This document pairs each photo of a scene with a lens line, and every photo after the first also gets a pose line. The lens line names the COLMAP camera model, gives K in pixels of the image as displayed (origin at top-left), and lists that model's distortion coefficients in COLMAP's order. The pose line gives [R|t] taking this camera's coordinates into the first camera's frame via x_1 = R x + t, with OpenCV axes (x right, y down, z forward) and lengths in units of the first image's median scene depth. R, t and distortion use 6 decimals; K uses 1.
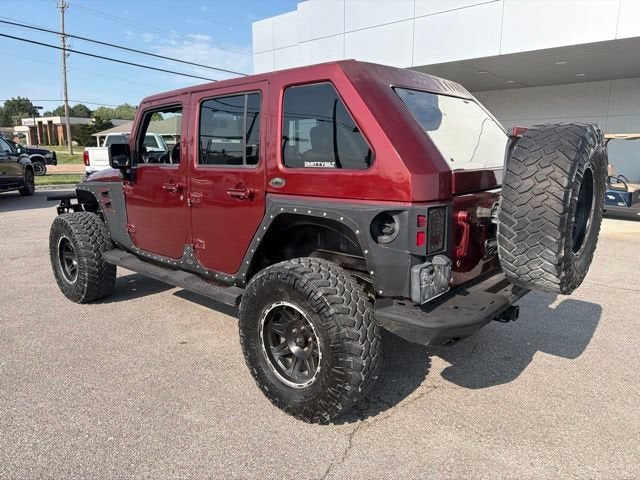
lens RADIAL K [[454.0, 0, 324.3], [0, 454.0, 237.5], [0, 0, 1]] dist [0.035775, -0.044017]
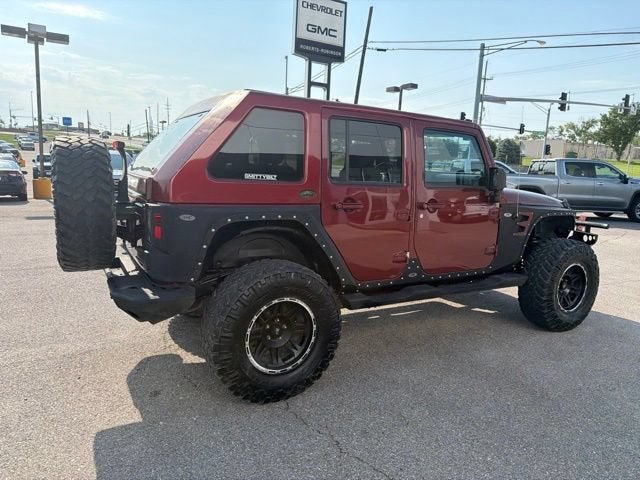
lens RADIAL K [[453.6, 0, 325.0], [0, 453.6, 234.8], [0, 0, 1]] dist [0.033918, -0.039534]
pose [[-0.332613, 0.135600, -0.933264, 1.351947], [-0.221355, 0.950737, 0.217029, -0.370602], [0.916717, 0.278770, -0.286211, 1.839828]]
